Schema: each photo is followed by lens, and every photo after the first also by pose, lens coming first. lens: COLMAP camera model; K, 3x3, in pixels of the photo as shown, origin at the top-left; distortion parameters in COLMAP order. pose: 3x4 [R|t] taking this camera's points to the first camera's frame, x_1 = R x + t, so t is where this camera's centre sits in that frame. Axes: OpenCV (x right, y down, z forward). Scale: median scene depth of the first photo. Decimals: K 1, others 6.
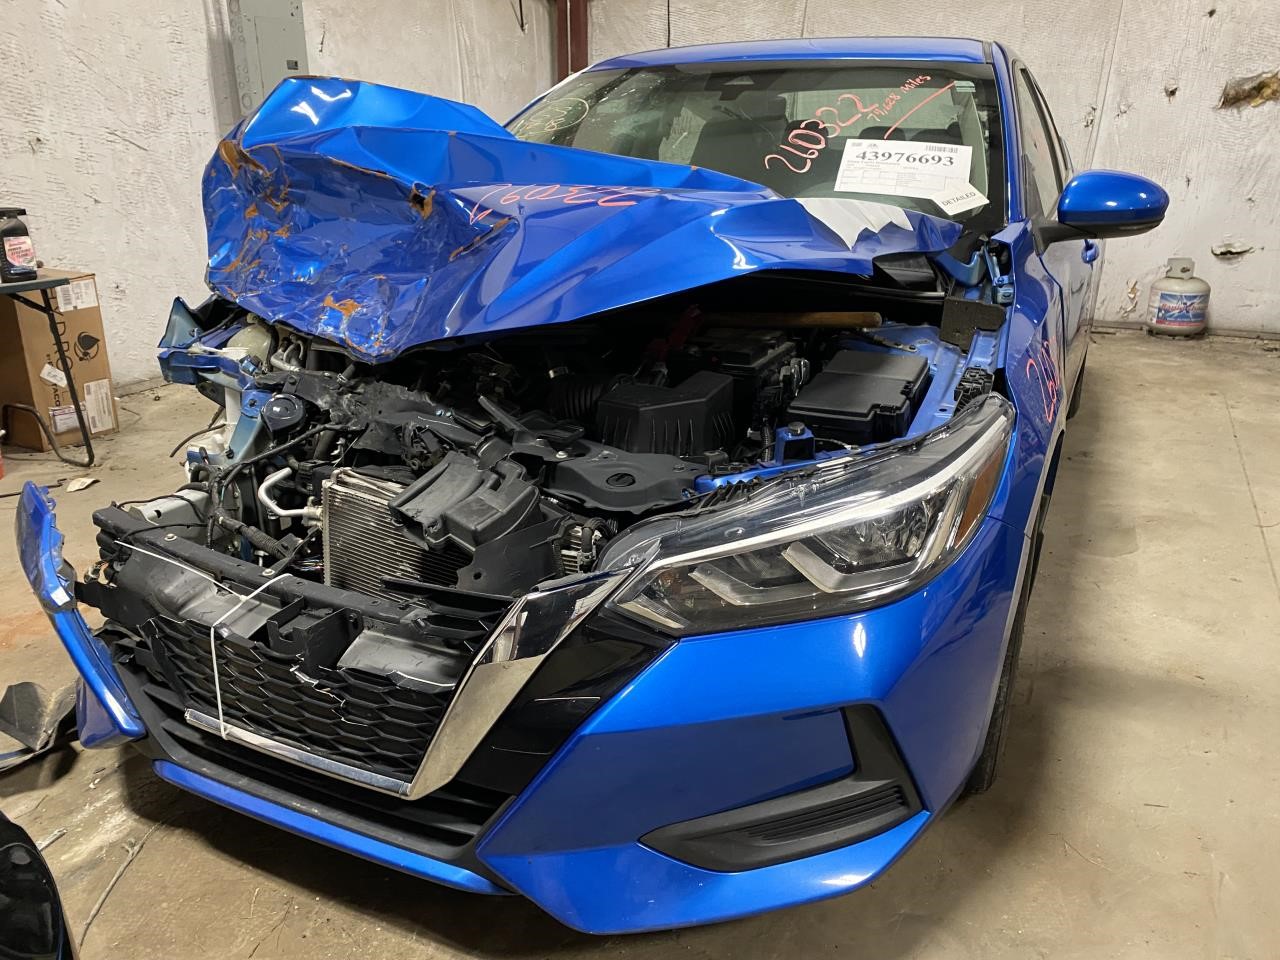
lens RADIAL K [[982.5, 0, 648.1], [0, 982.5, 474.2], [0, 0, 1]] dist [0.026010, 0.000461]
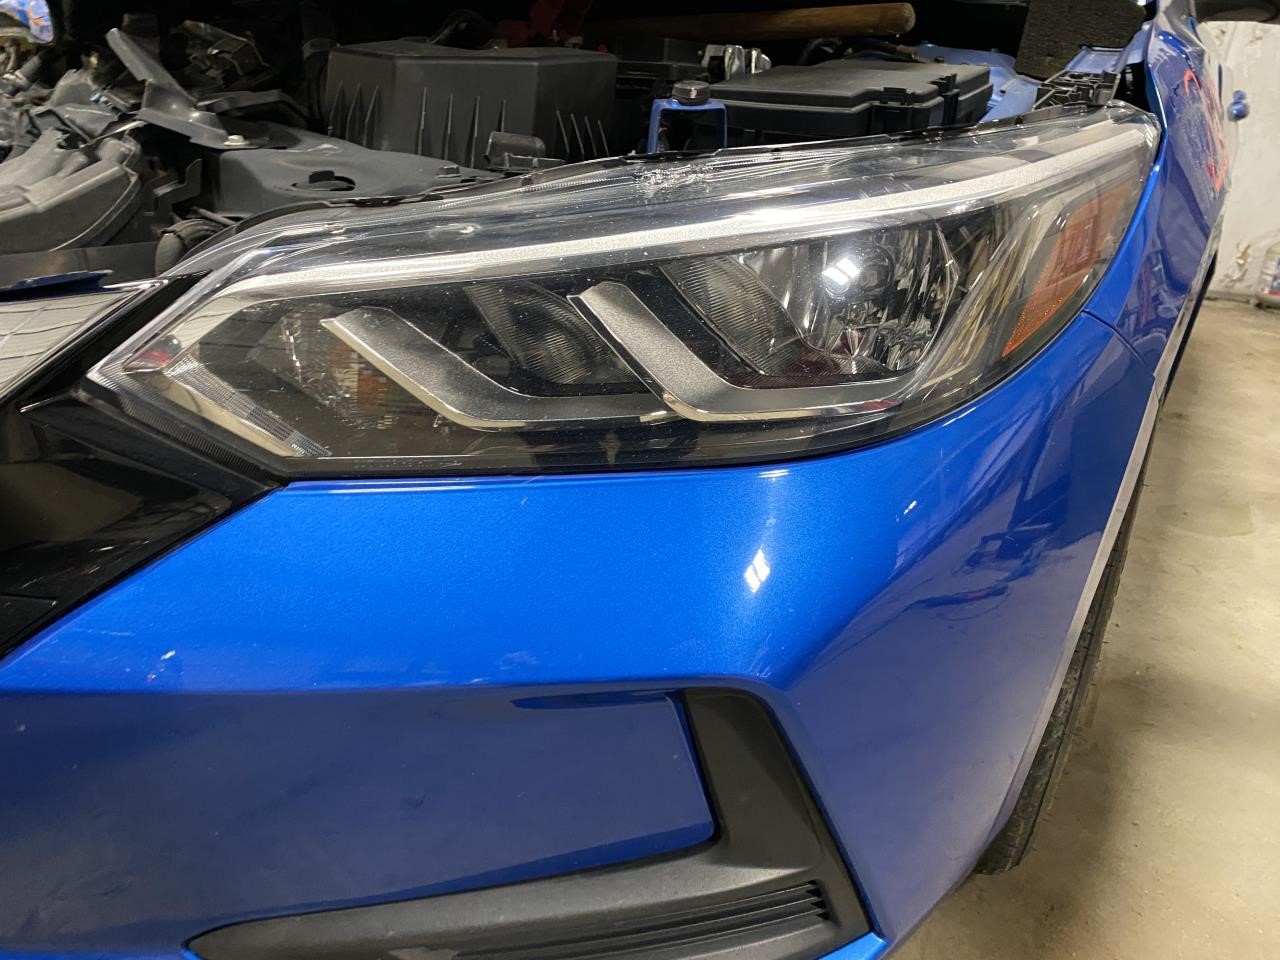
lens RADIAL K [[982.5, 0, 636.7], [0, 982.5, 475.2], [0, 0, 1]] dist [0.026010, 0.000461]
pose [[0.993536, 0.100354, -0.053056, 0.080107], [-0.098810, 0.994624, 0.030969, 0.057238], [0.055878, -0.025526, 0.998111, 0.248672]]
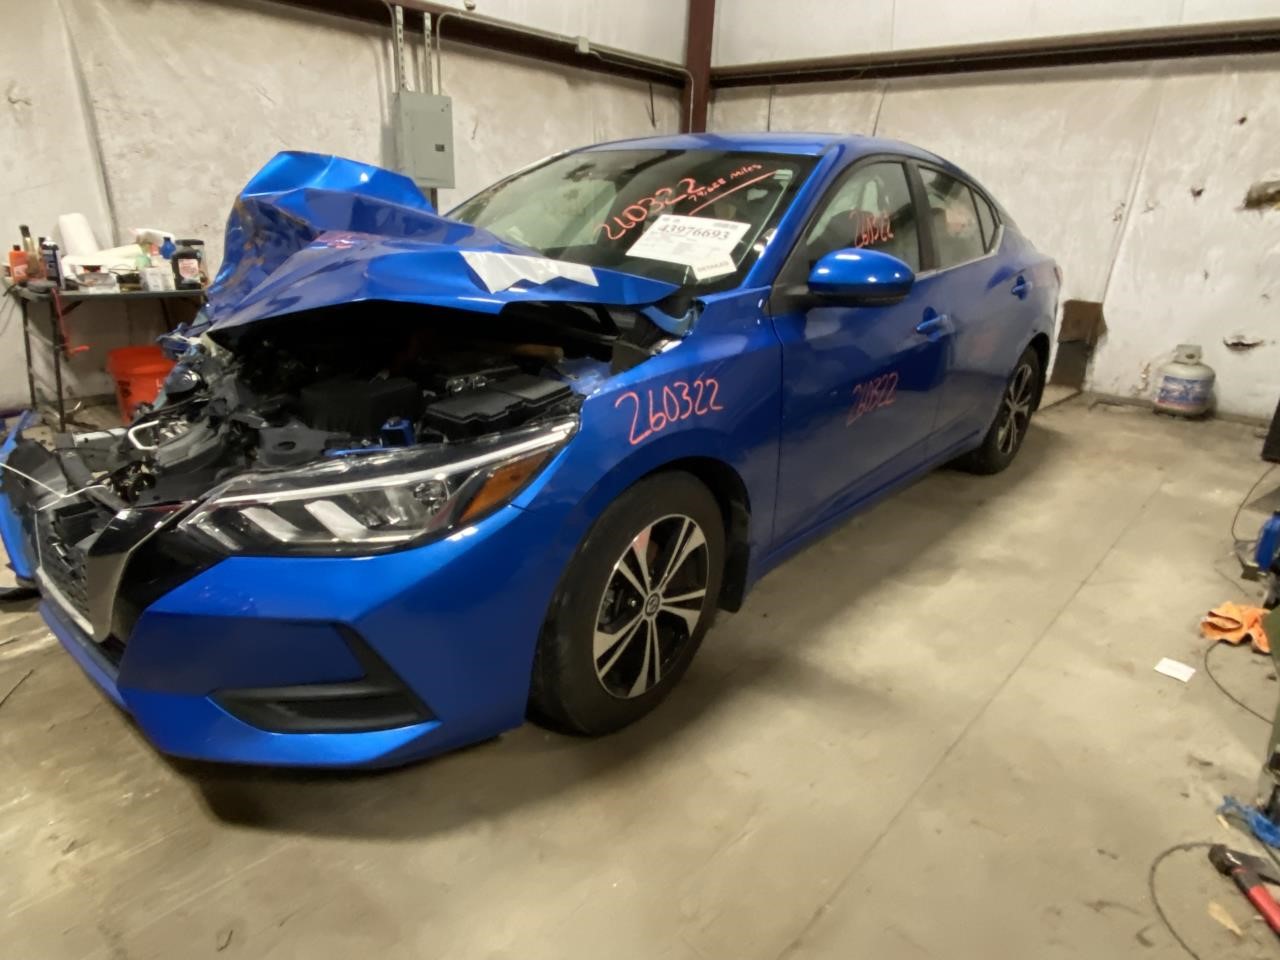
lens RADIAL K [[787.6, 0, 629.7], [0, 787.6, 487.4], [0, 0, 1]] dist [0.024204, -0.006542]
pose [[0.964503, 0.125053, -0.232584, 0.339288], [-0.123768, 0.992106, 0.020170, -0.008894], [0.233270, 0.009332, 0.972367, 0.015785]]
